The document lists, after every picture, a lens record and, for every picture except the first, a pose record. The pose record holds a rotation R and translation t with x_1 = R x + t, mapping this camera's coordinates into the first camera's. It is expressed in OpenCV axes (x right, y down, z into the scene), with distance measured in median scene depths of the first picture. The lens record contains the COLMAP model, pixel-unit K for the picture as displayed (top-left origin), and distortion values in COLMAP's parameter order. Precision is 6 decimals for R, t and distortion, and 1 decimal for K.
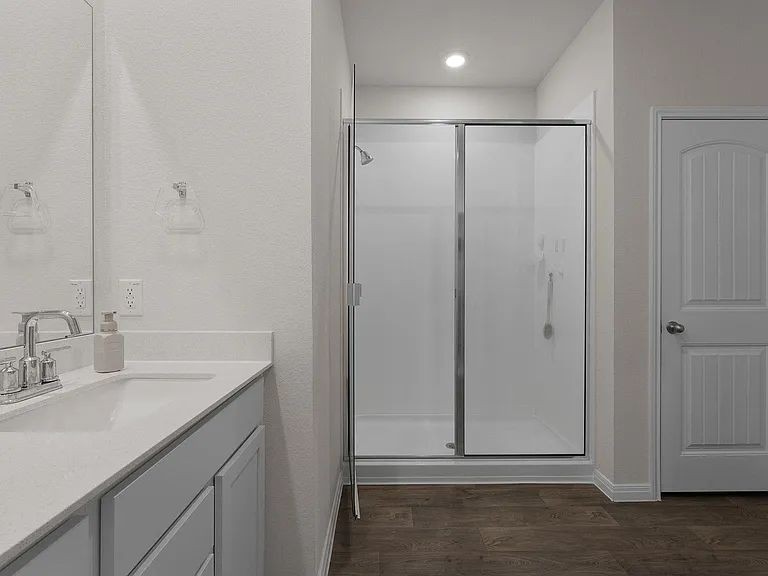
lens RADIAL K [[377.6, 0, 384.0], [0, 377.6, 288.0], [0, 0, 1]] dist [0.000297, 0.000171]
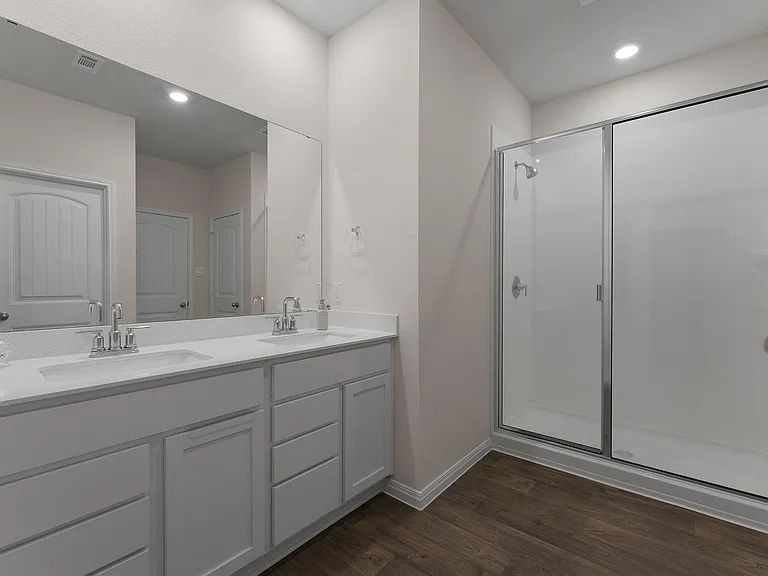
lens RADIAL K [[365.2, 0, 387.3], [0, 365.2, 285.2], [0, 0, 1]] dist [0.000293, -0.000148]
pose [[0.764841, 0.004068, -0.644207, 0.512248], [-0.005670, 0.999984, -0.000418, -0.008222], [0.644195, 0.003972, 0.764851, -0.155460]]
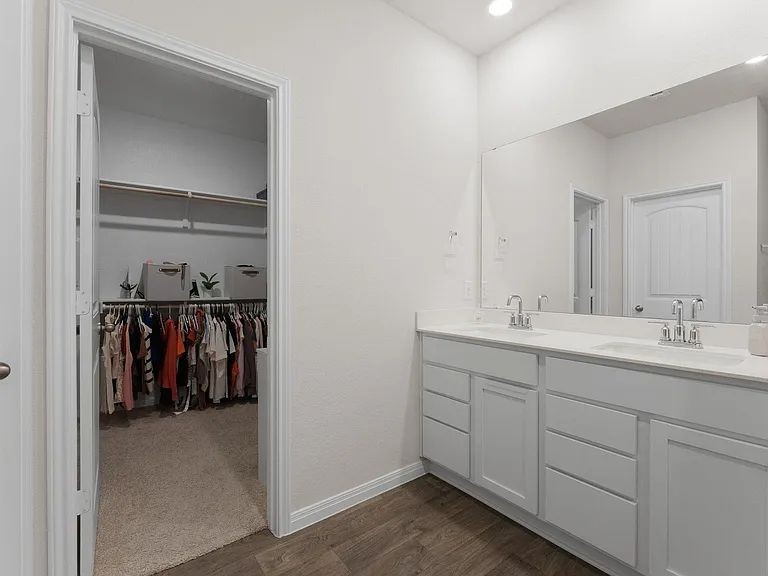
lens RADIAL K [[365.2, 0, 387.3], [0, 365.2, 285.2], [0, 0, 1]] dist [0.000293, -0.000148]
pose [[-0.800119, 0.005693, -0.599814, 0.644063], [0.000679, 0.999963, 0.008585, -0.012477], [0.599840, 0.006462, -0.800094, 1.335543]]
